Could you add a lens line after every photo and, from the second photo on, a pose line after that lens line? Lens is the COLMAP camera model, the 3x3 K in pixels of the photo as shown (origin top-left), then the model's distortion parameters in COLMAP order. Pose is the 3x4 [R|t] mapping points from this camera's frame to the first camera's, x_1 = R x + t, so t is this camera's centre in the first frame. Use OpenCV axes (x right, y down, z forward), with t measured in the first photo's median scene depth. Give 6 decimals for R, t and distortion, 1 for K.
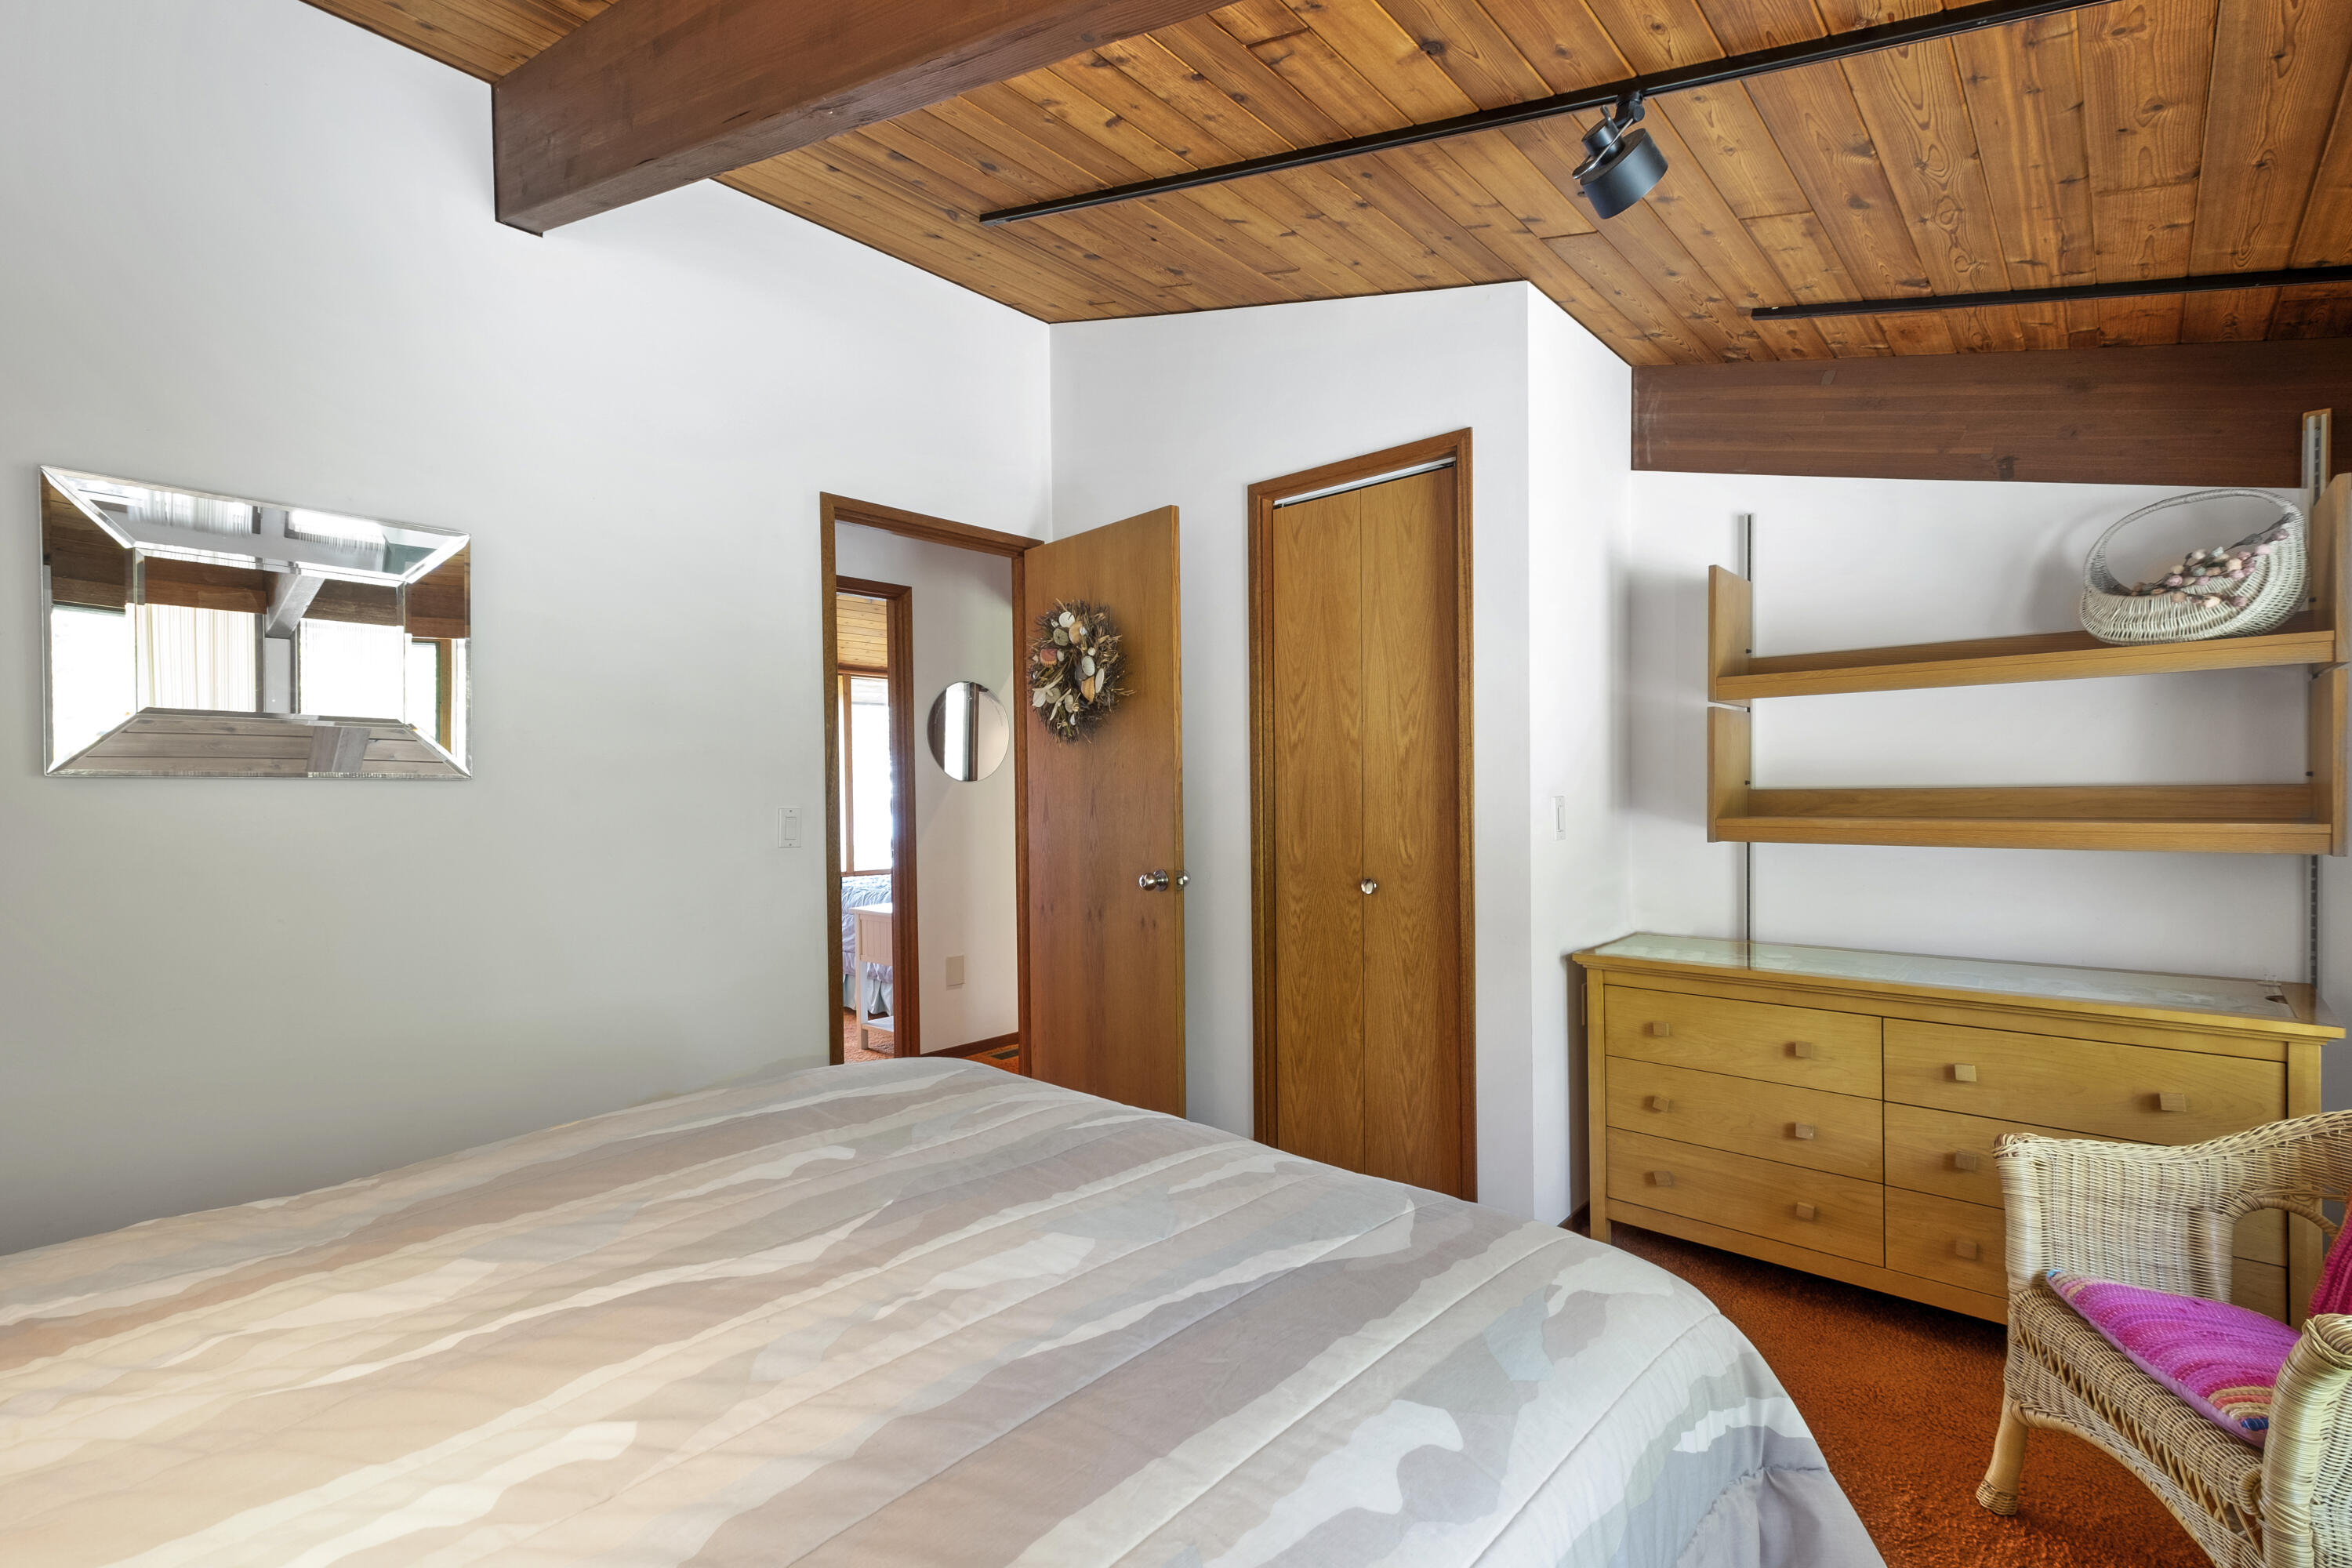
lens RADIAL K [[1041.0, 0, 1167.6], [0, 1041.0, 803.2], [0, 0, 1]] dist [0.010683, -0.000007]
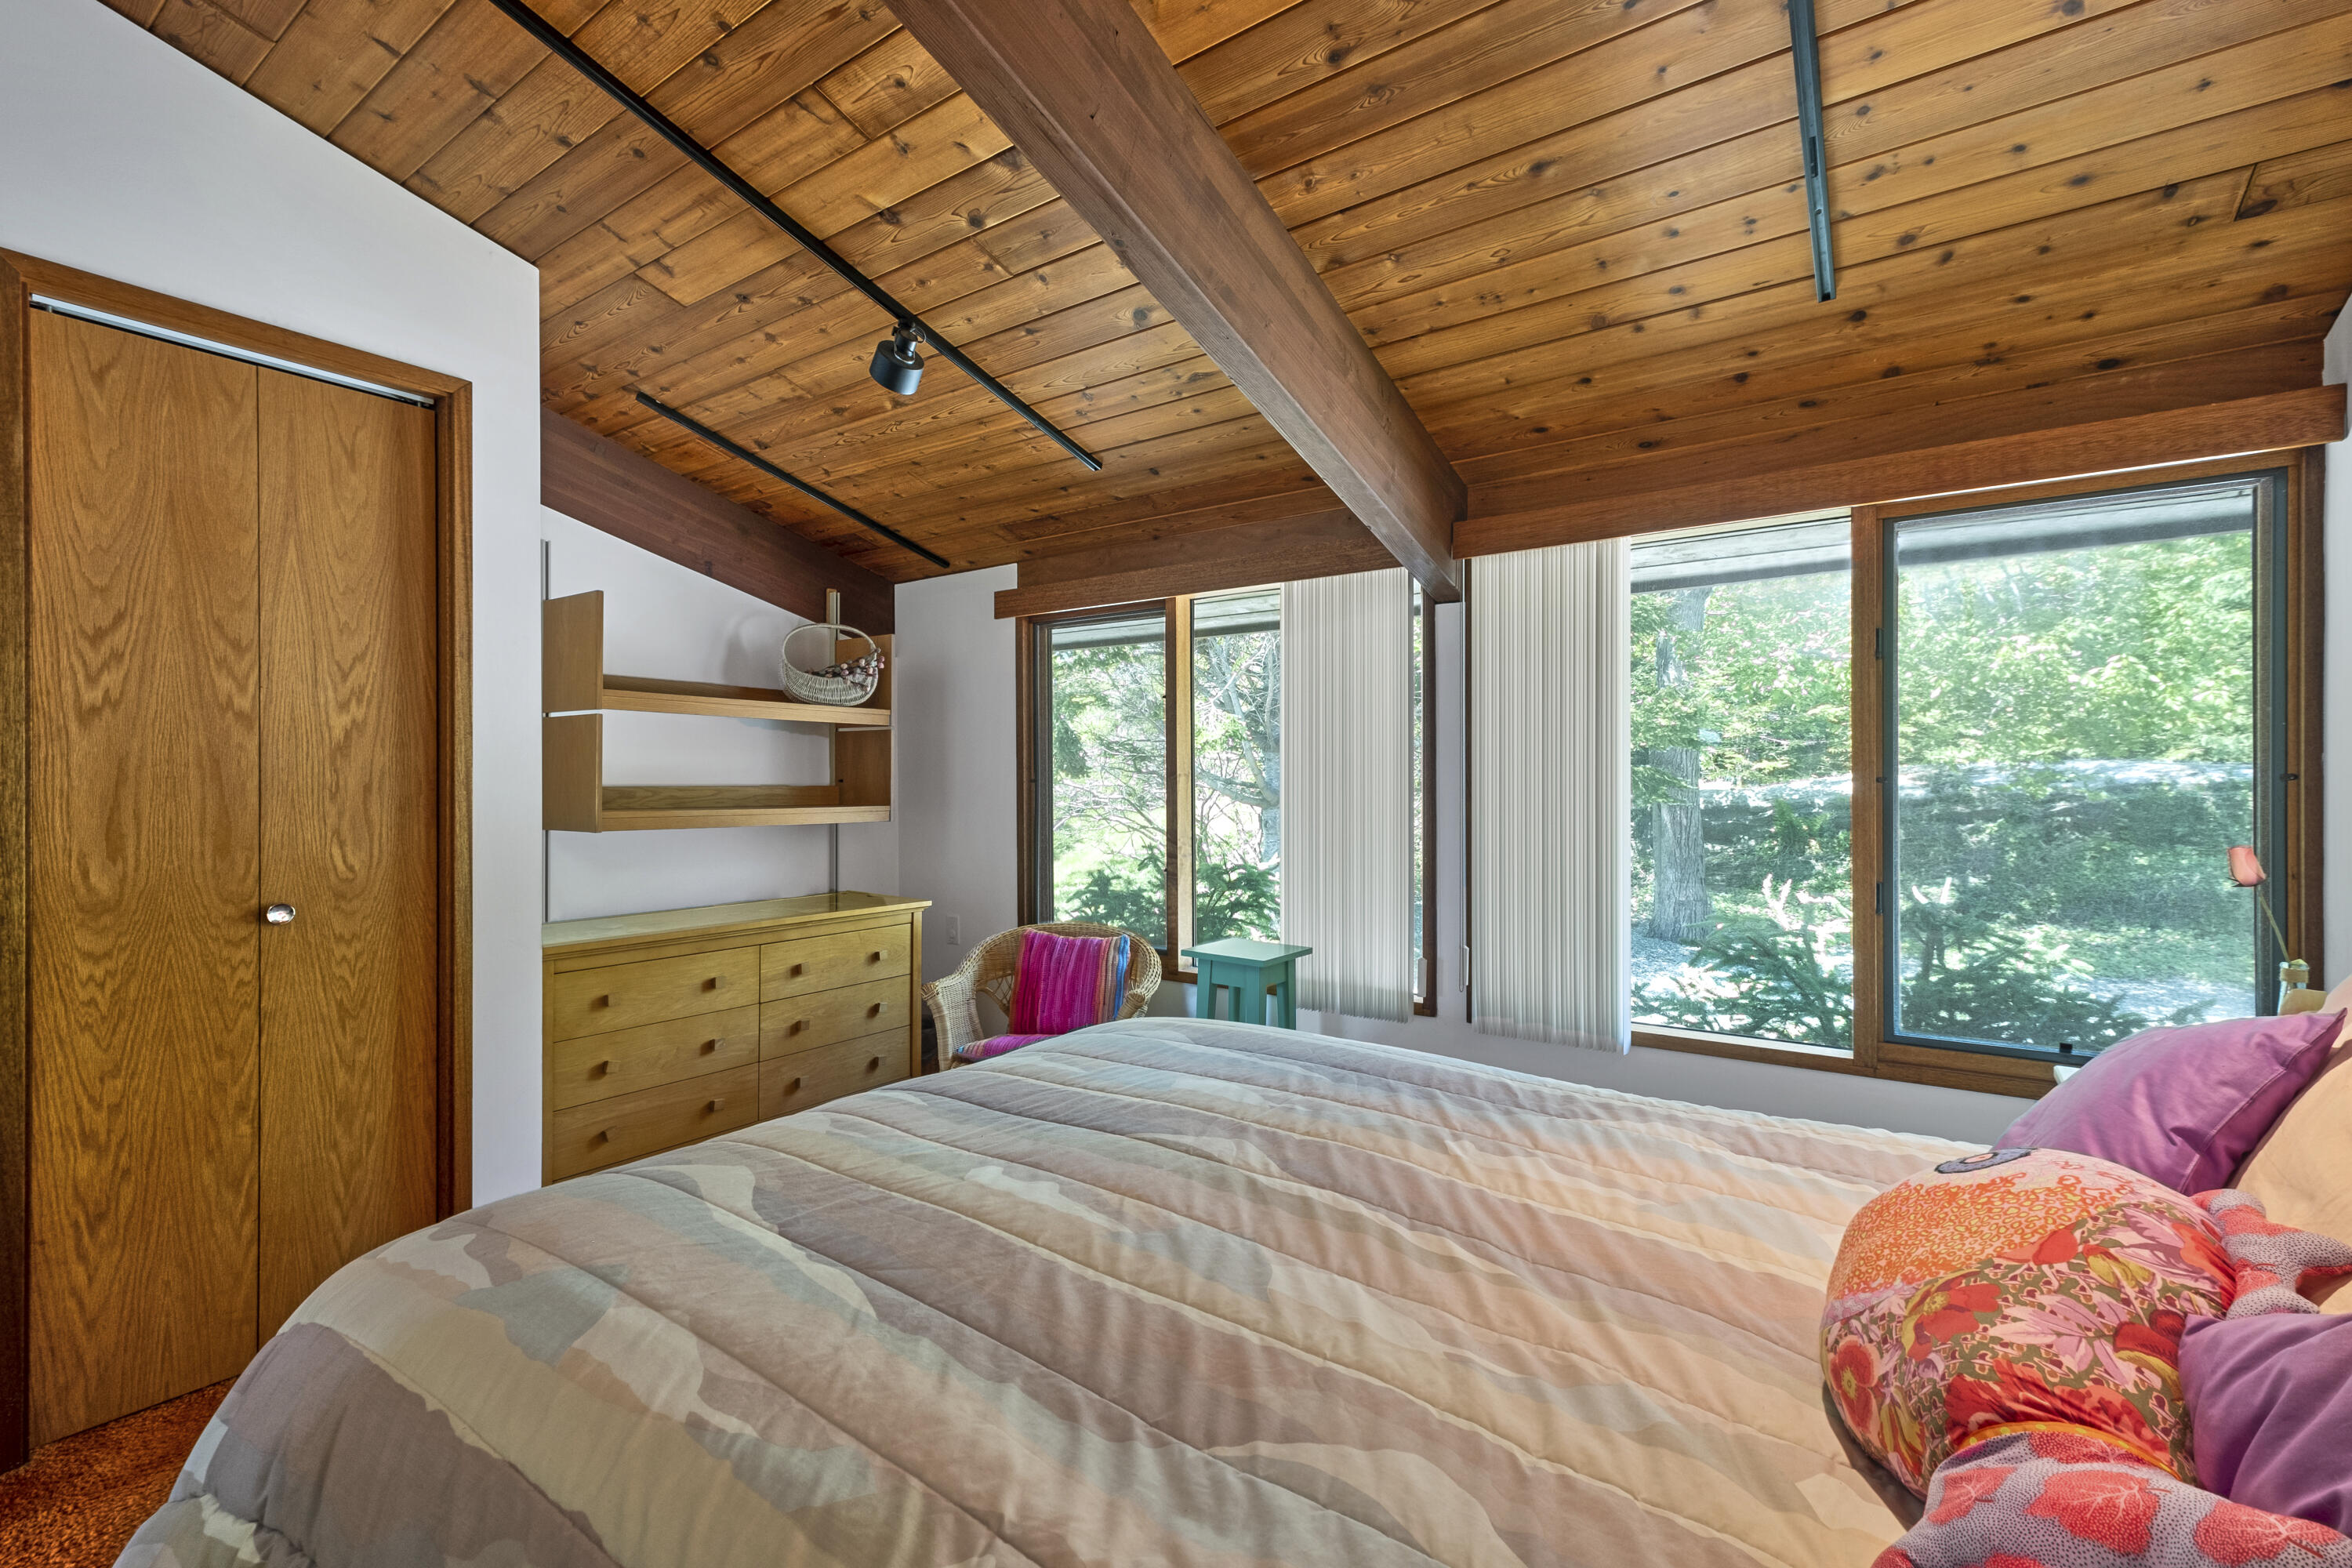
lens RADIAL K [[1019.6, 0, 1176.0], [0, 1019.6, 784.0], [0, 0, 1]] dist [0.011248, 0.000249]
pose [[-0.122631, 0.011541, 0.992385, -0.691220], [0.012719, 0.999869, -0.010056, 0.003797], [-0.992371, 0.011389, -0.122761, 0.530466]]
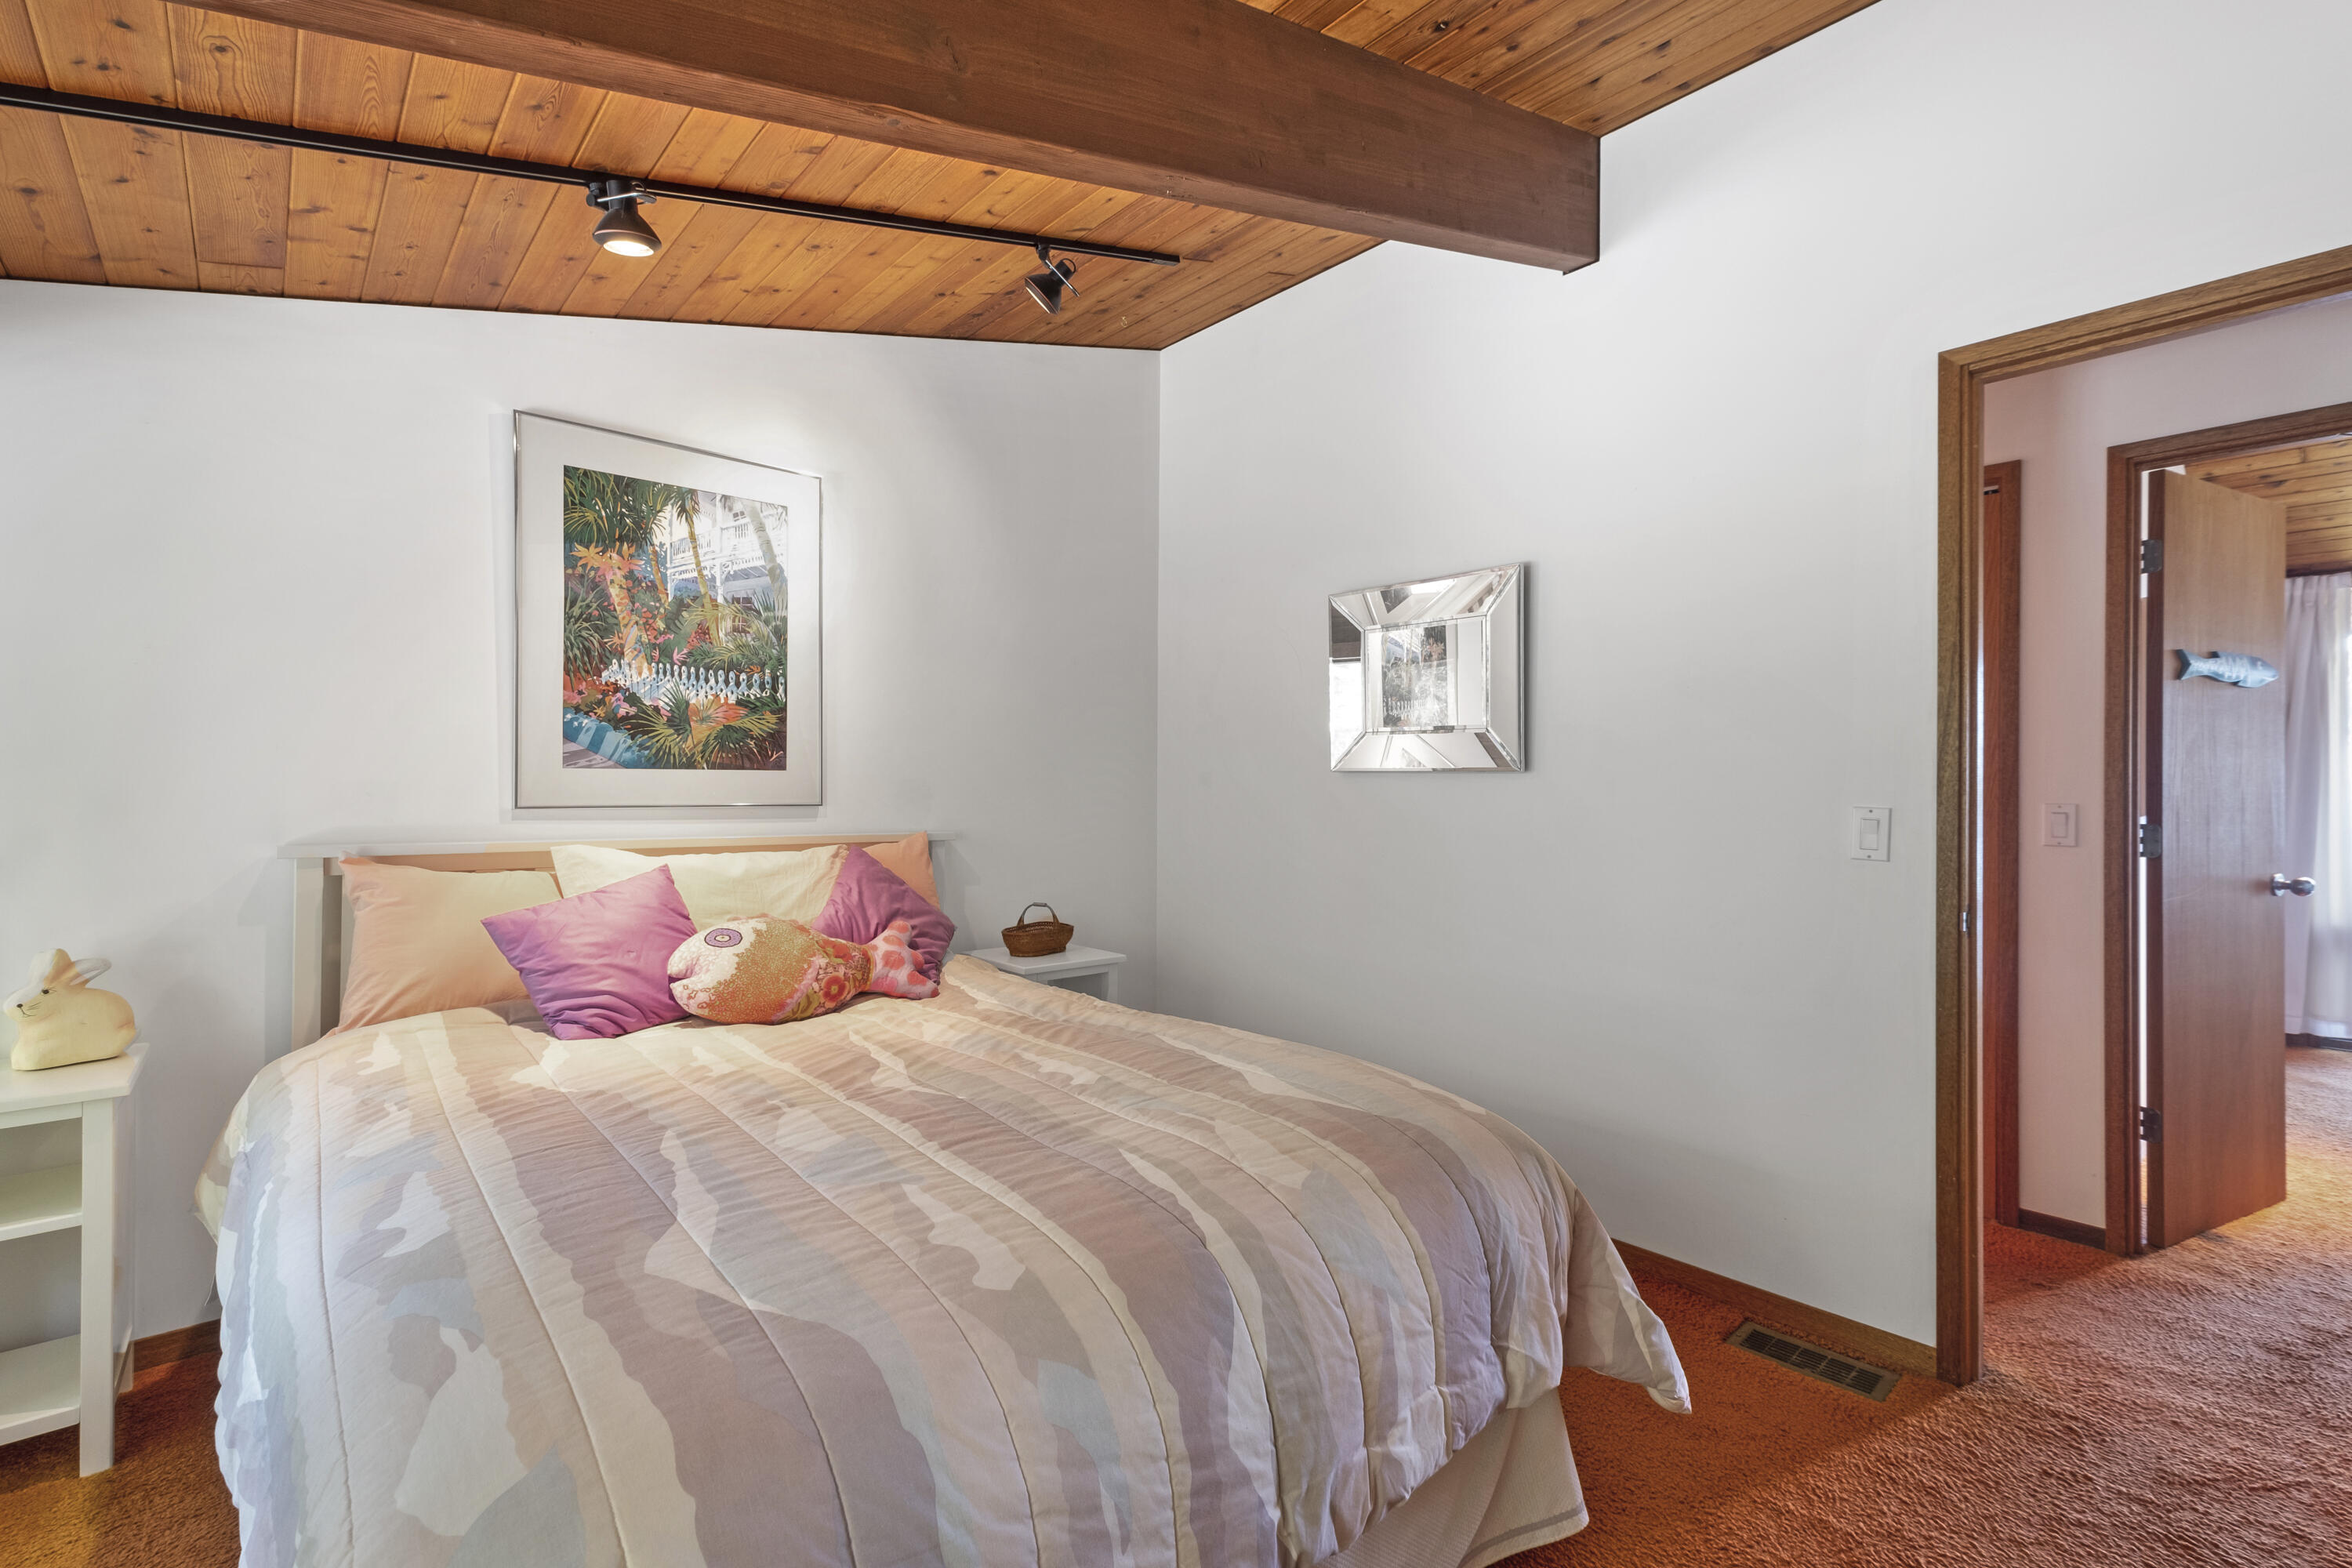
lens RADIAL K [[1019.6, 0, 1176.0], [0, 1019.6, 784.0], [0, 0, 1]] dist [0.011248, 0.000249]
pose [[-0.100477, 0.008084, -0.994907, 0.484490], [-0.015324, 0.999836, 0.009672, -0.013229], [0.994821, 0.016218, -0.100336, 0.688024]]
